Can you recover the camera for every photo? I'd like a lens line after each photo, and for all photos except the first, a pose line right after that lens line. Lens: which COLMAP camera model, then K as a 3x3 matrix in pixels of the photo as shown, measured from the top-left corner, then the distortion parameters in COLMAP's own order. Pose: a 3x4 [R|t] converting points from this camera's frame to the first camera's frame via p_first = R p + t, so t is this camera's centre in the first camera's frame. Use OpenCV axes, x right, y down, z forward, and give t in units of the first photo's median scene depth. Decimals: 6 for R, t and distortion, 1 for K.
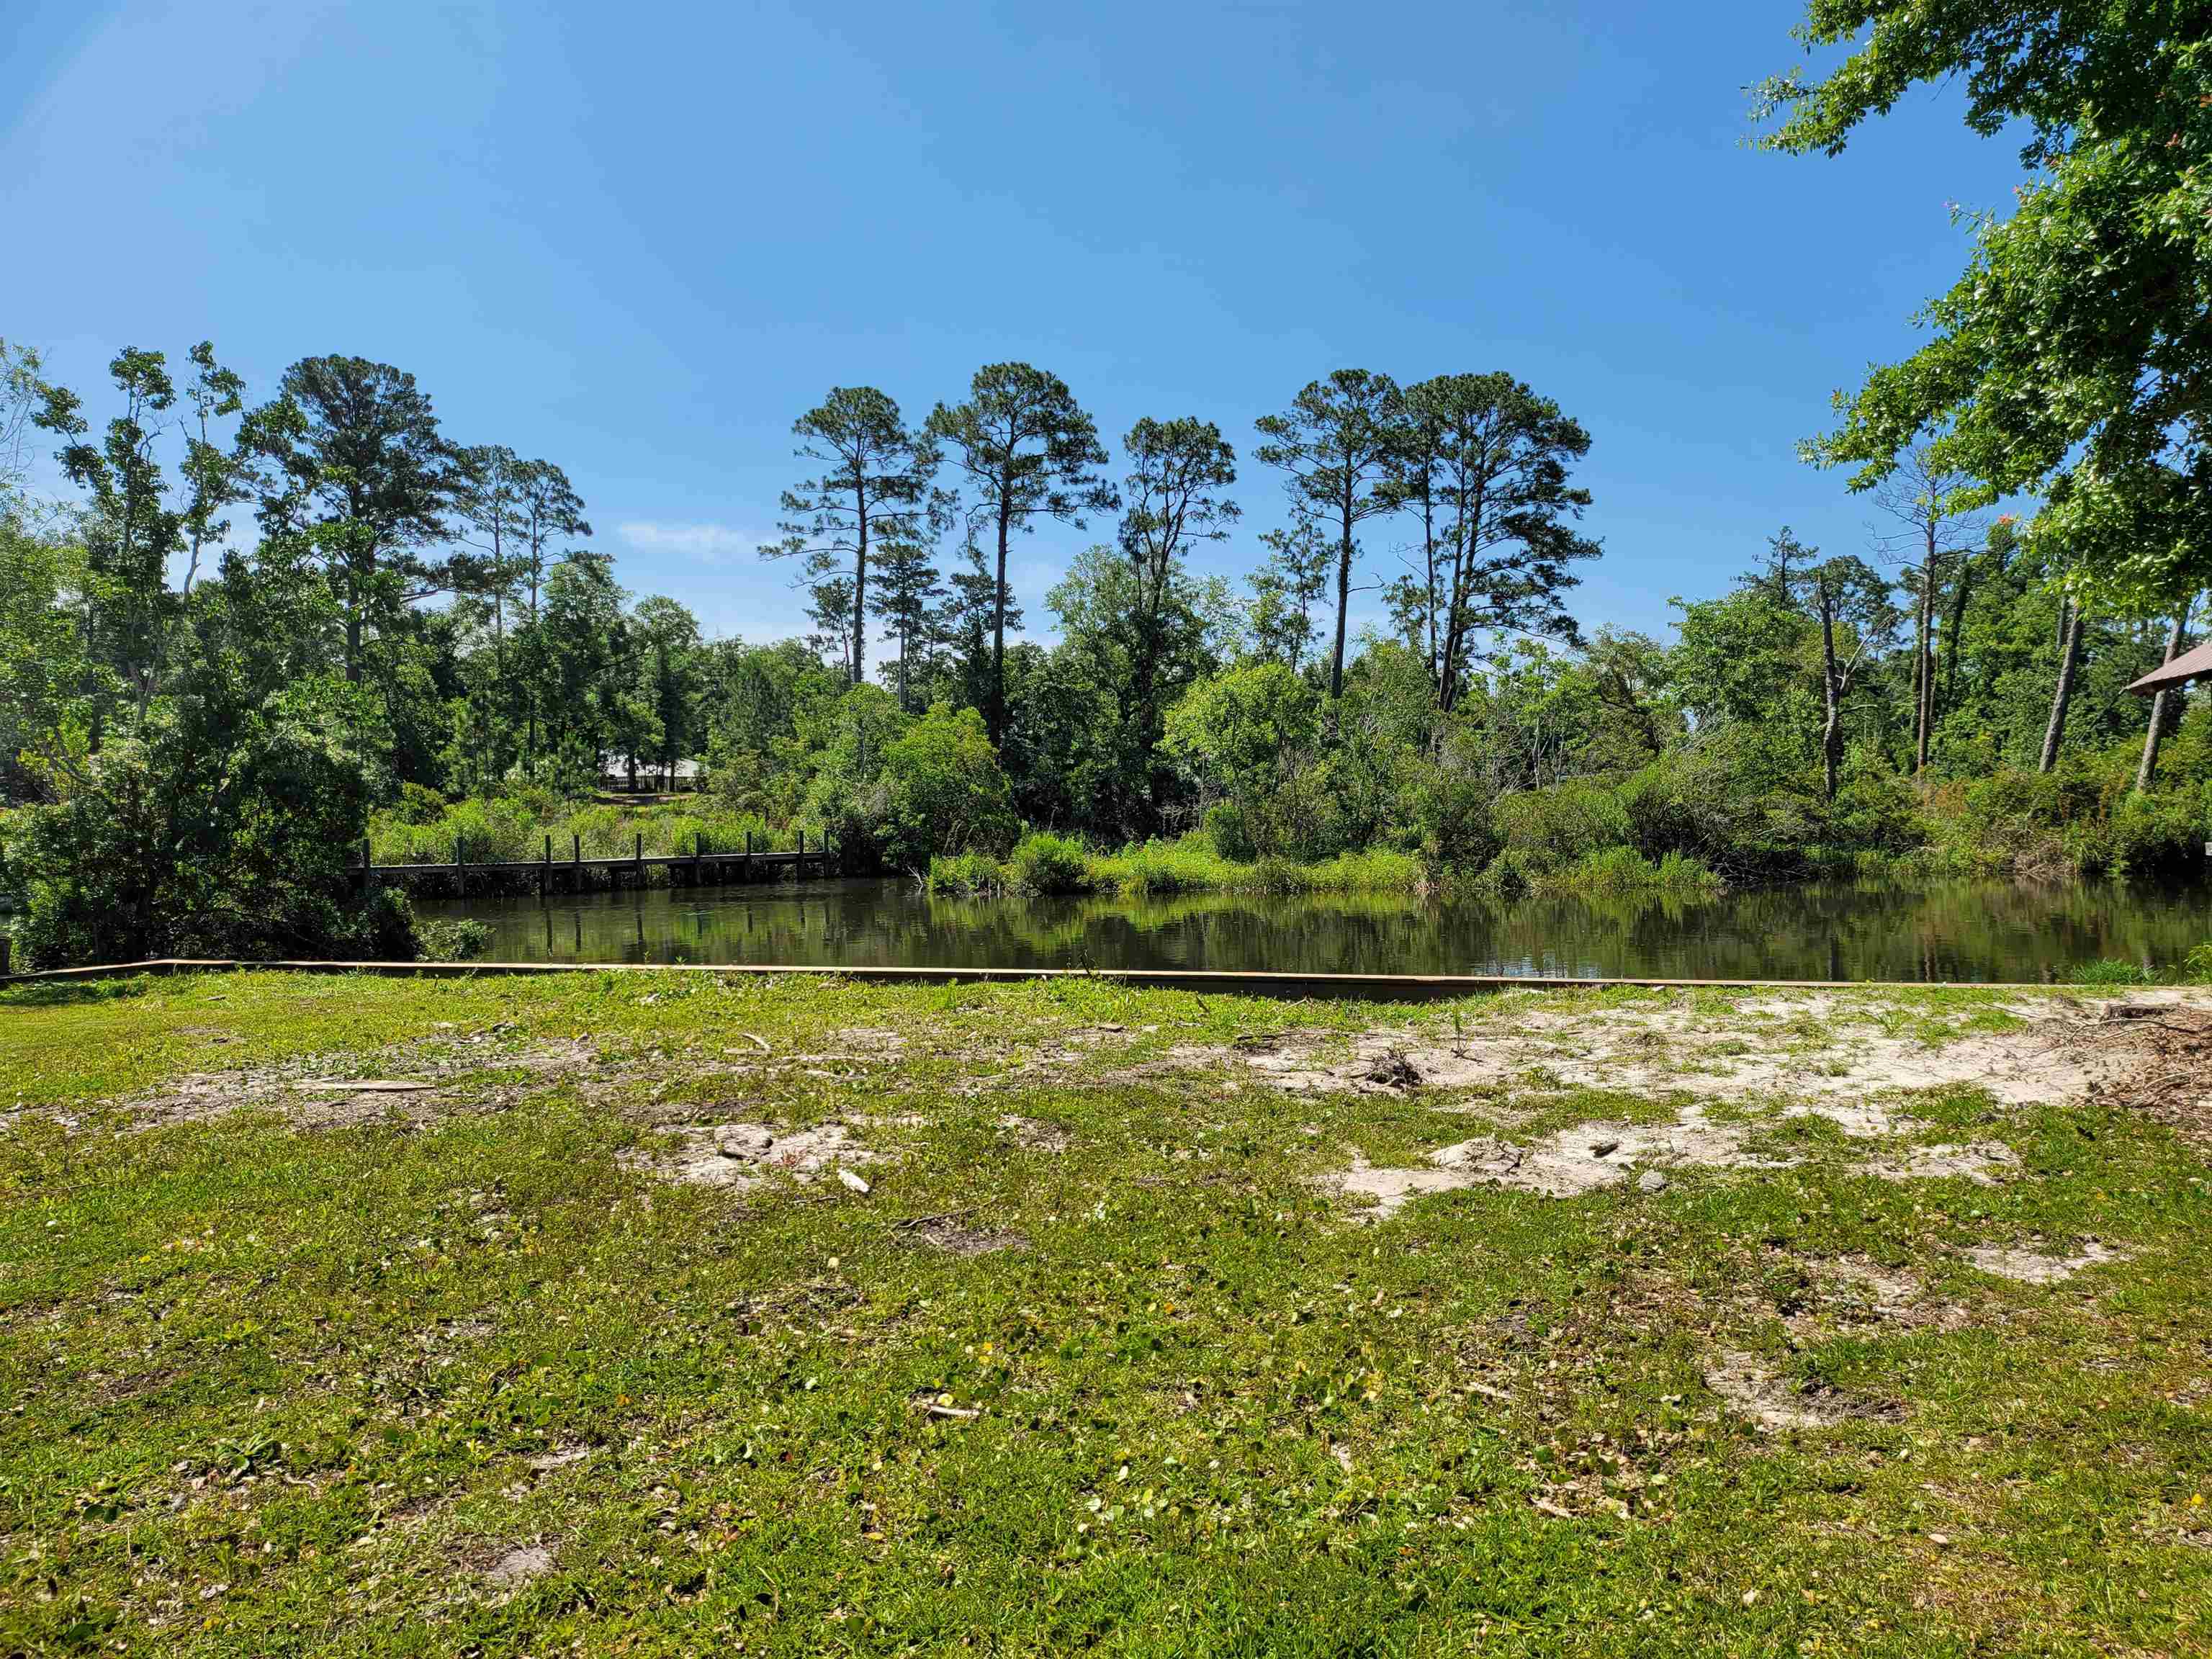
lens RADIAL K [[1539.7, 0, 1145.5], [0, 1539.7, 826.9], [0, 0, 1]] dist [0.076320, -0.076874]
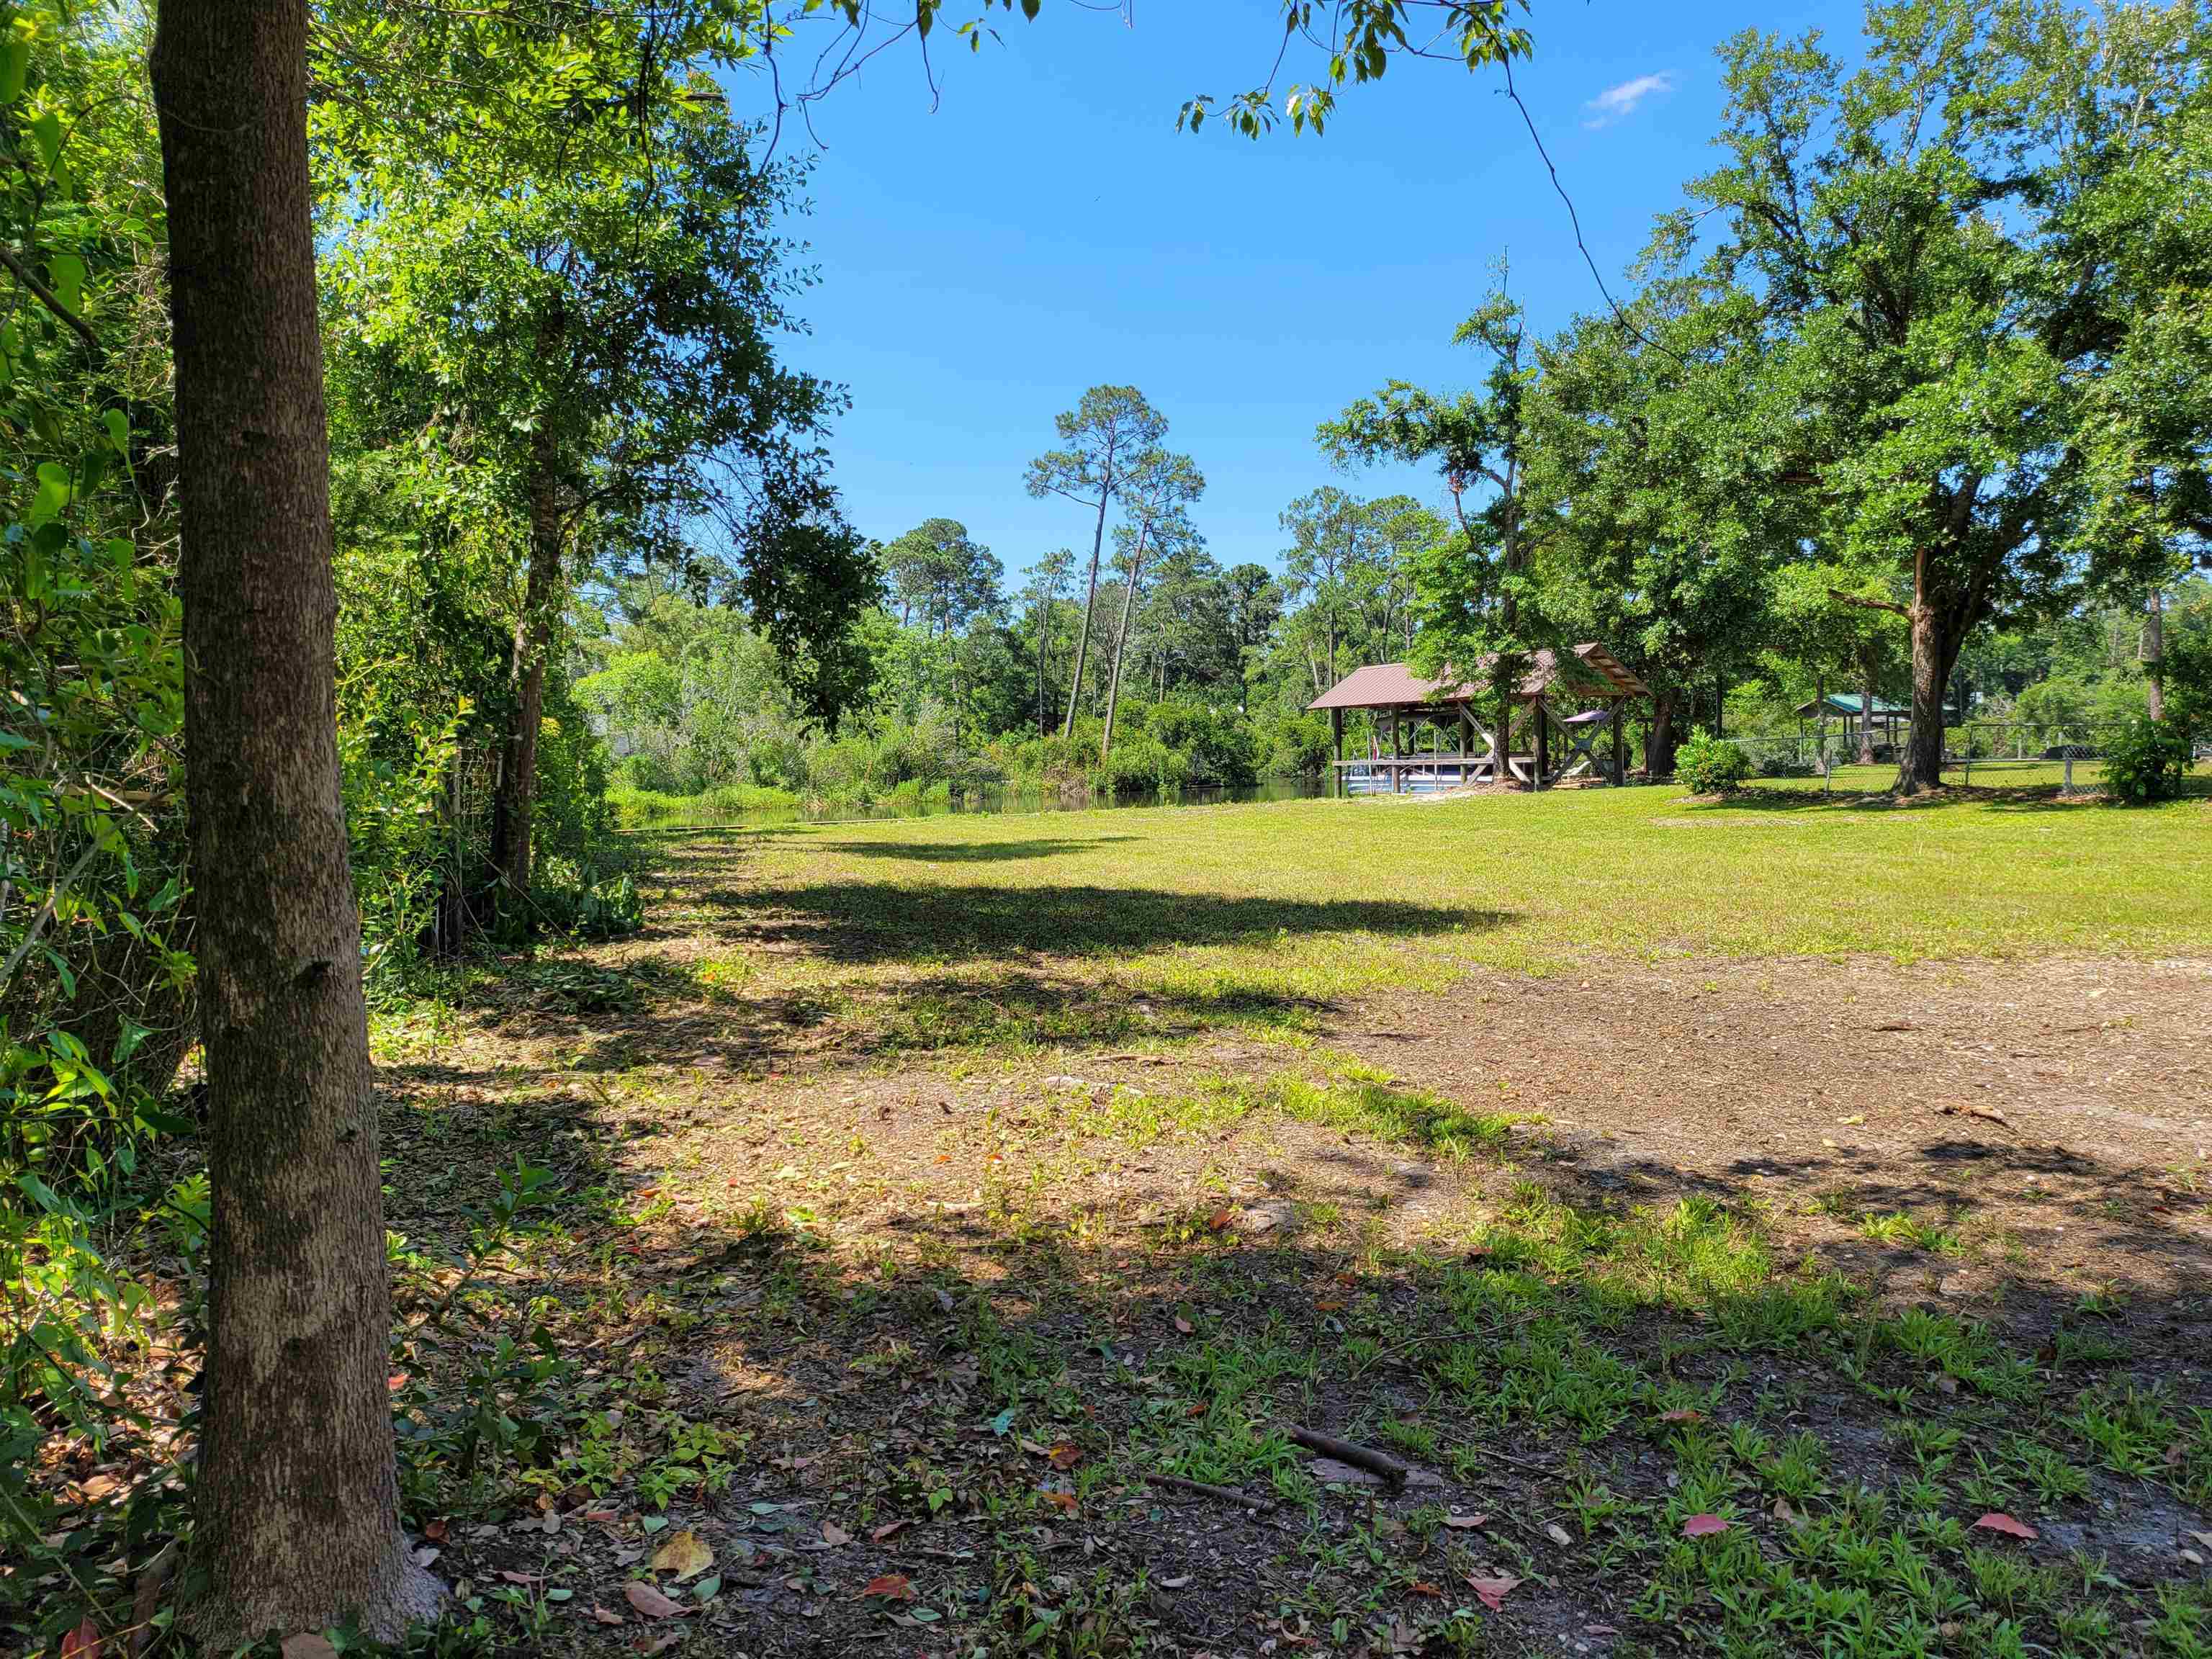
lens RADIAL K [[1540.5, 0, 1117.5], [0, 1540.5, 821.2], [0, 0, 1]] dist [0.127278, -0.196078]
pose [[0.718605, -0.028966, 0.694815, -0.316817], [0.014069, 0.999533, 0.027119, 0.007374], [-0.695276, -0.009713, 0.718677, -0.156047]]
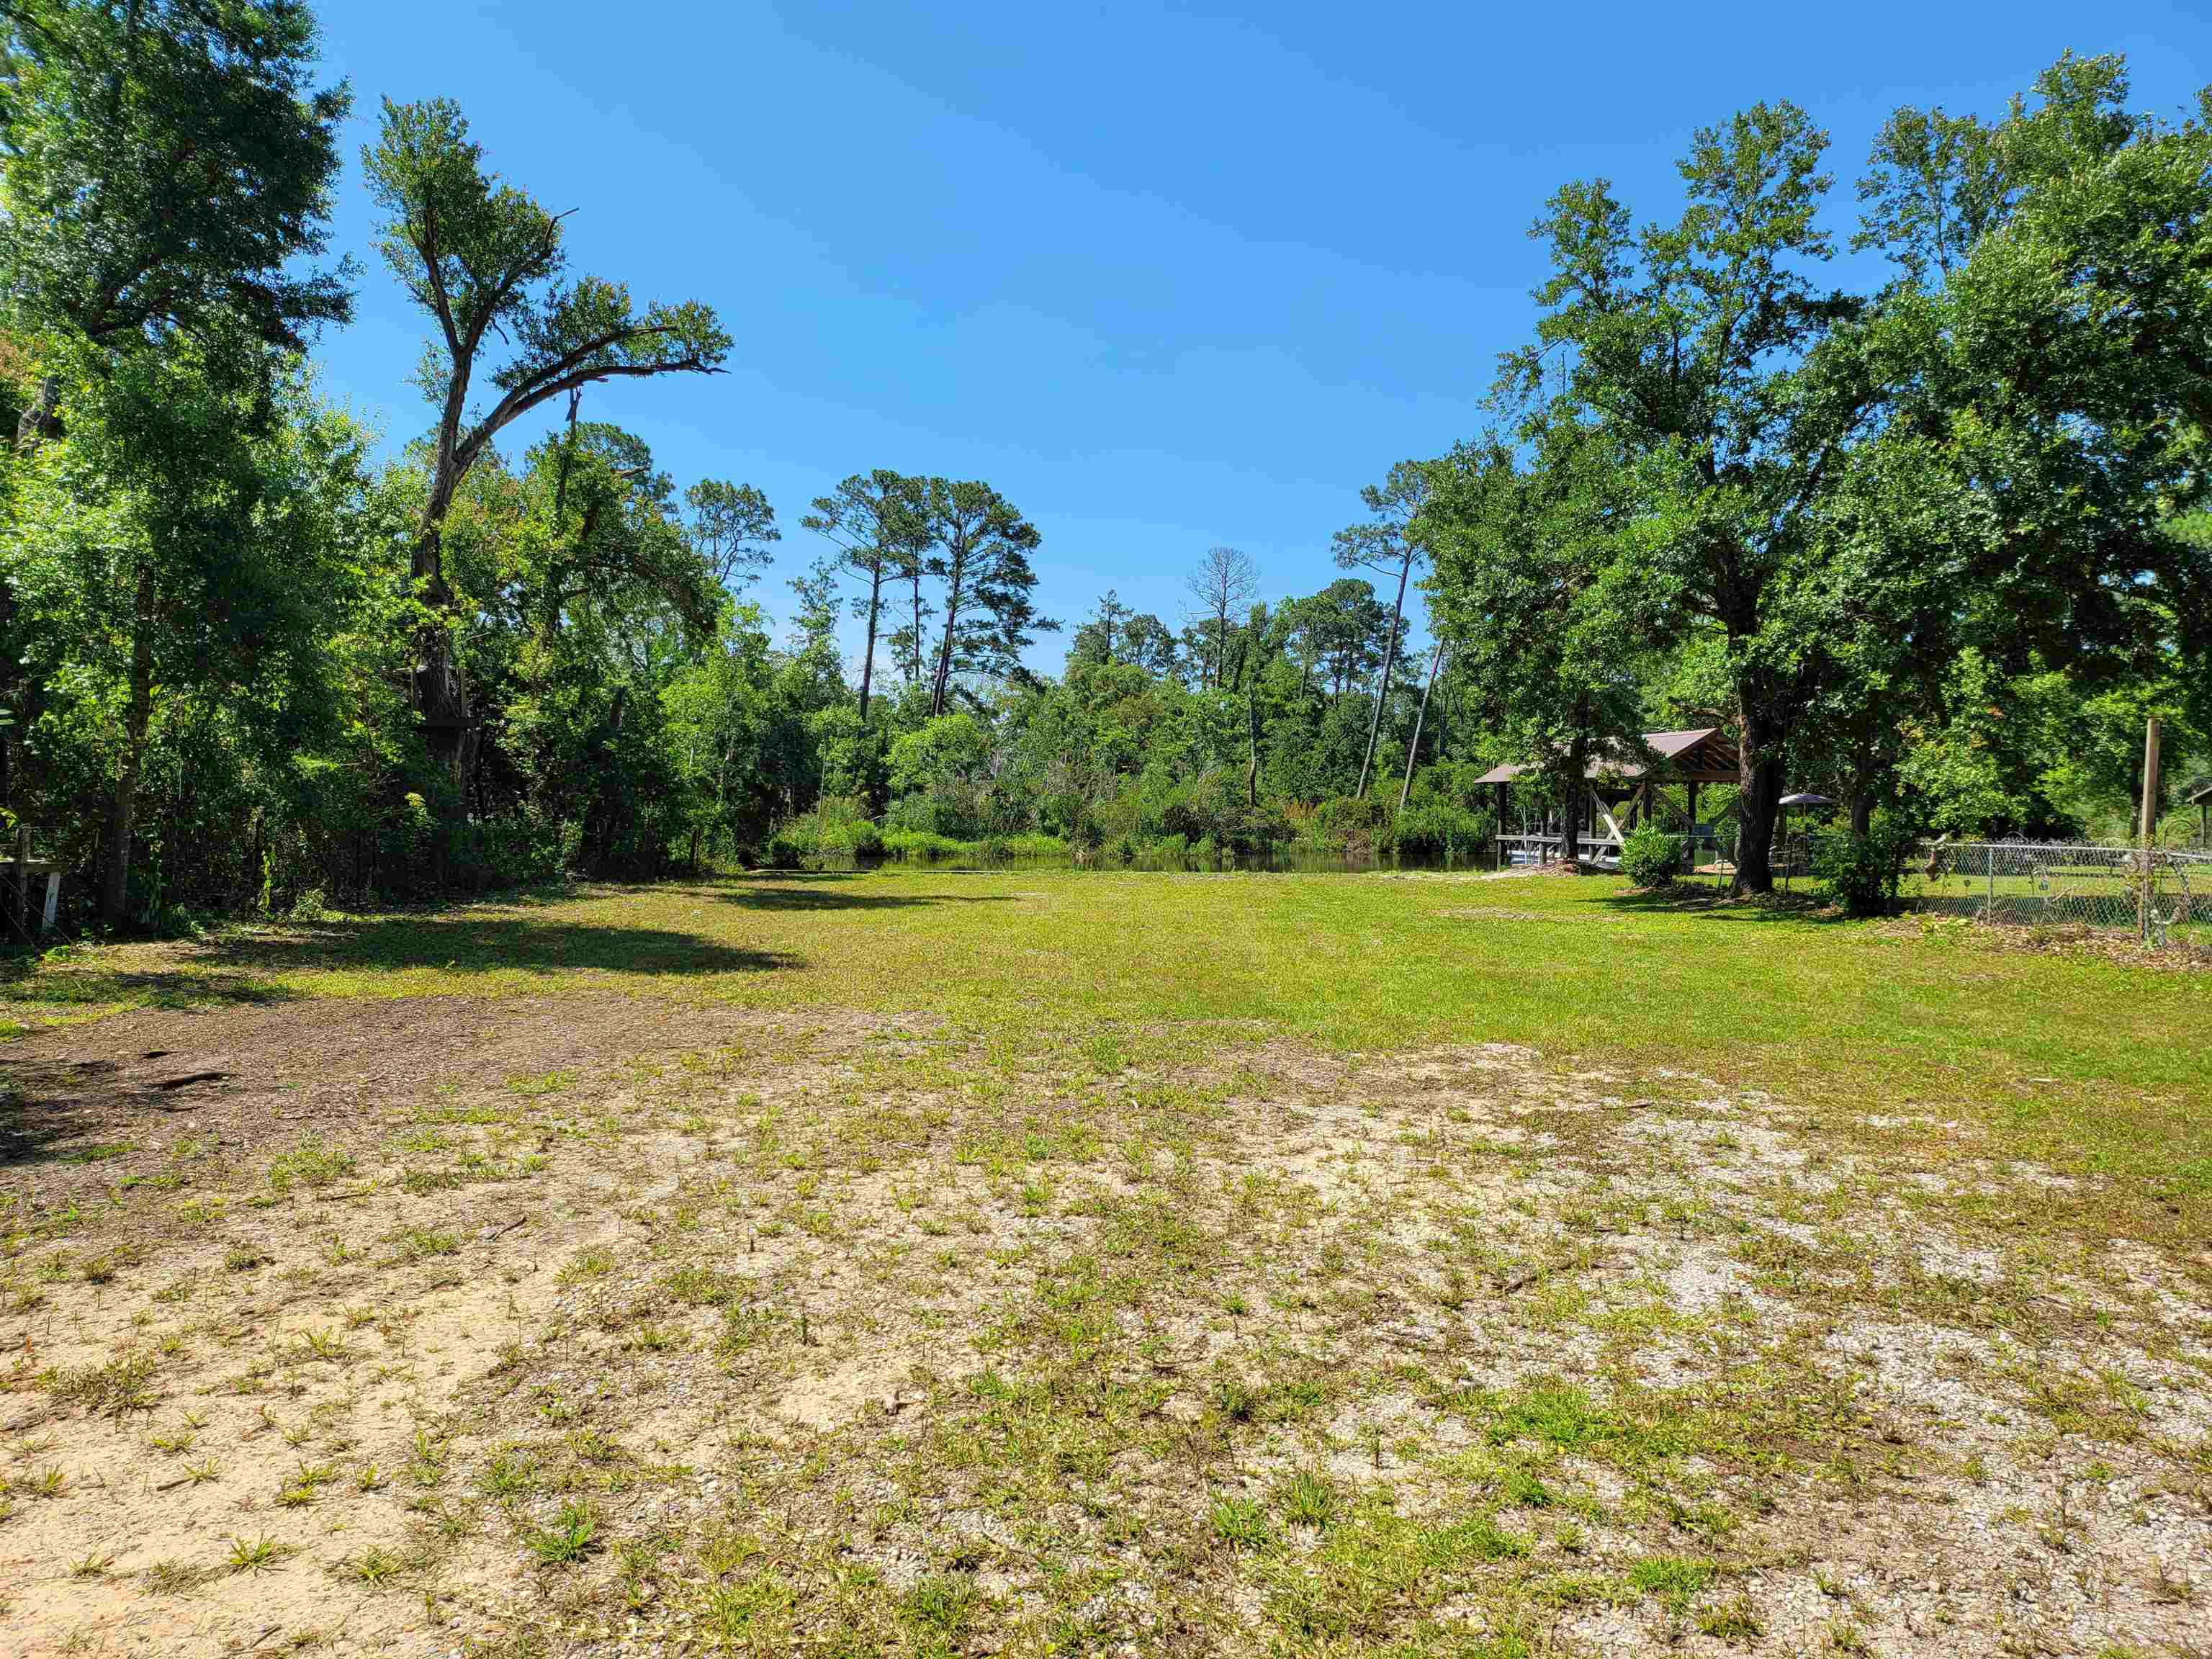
lens RADIAL K [[1540.5, 0, 1117.5], [0, 1540.5, 821.2], [0, 0, 1]] dist [0.127278, -0.196078]
pose [[0.897541, 0.023994, 0.440279, -0.251972], [-0.025623, 0.999669, -0.002246, 0.001728], [-0.440187, -0.009265, 0.897858, -0.265373]]
